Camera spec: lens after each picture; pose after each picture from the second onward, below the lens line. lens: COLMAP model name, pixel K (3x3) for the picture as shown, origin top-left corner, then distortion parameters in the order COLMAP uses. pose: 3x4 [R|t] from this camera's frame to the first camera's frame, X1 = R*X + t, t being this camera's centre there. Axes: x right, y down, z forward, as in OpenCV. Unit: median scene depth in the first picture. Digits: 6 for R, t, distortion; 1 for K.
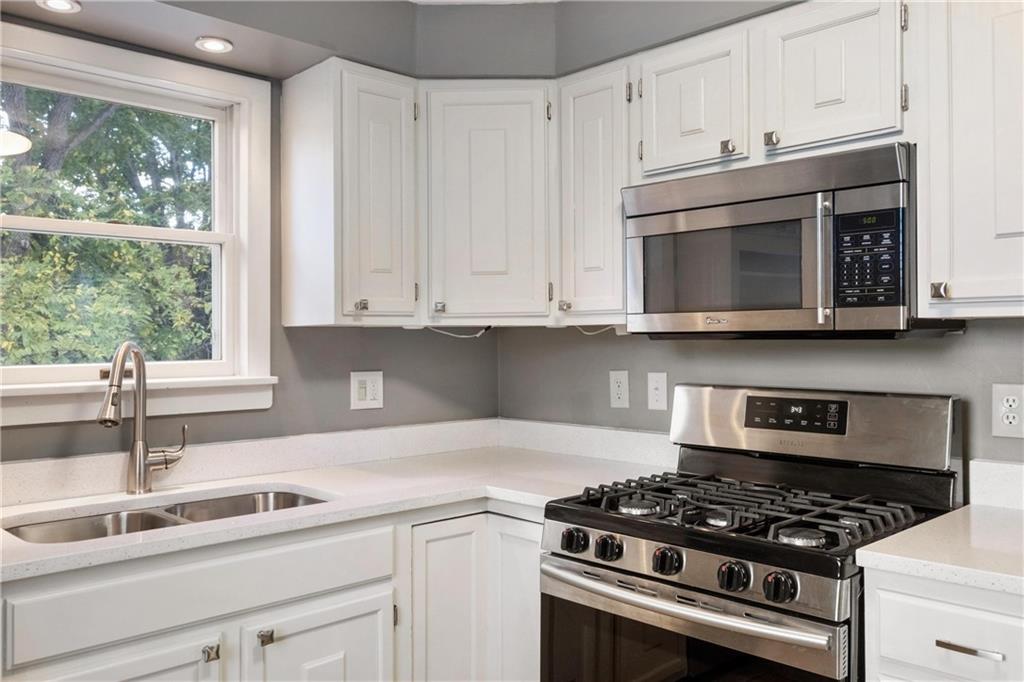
lens RADIAL K [[830.9, 0, 517.5], [0, 830.9, 324.9], [0, 0, 1]] dist [-0.000662, 0.009677]
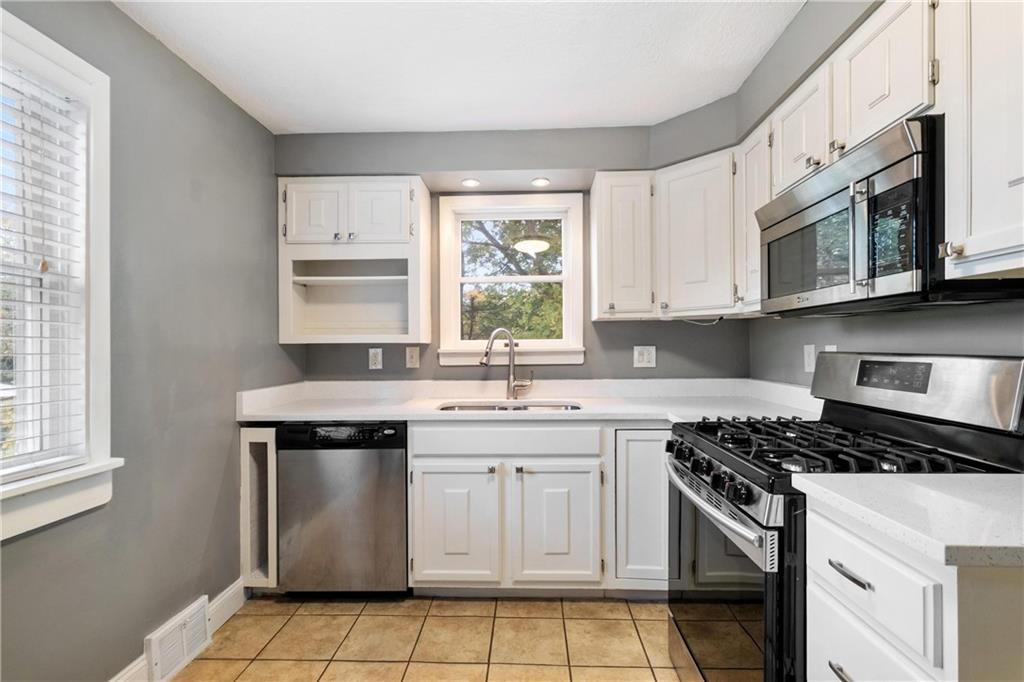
lens RADIAL K [[468.2, 0, 516.4], [0, 468.2, 345.3], [0, 0, 1]] dist [-0.001890, -0.000216]
pose [[0.695427, -0.003979, -0.718586, 0.439321], [0.021108, 0.999666, 0.014892, 0.044969], [0.718287, -0.025525, 0.695279, 0.166485]]
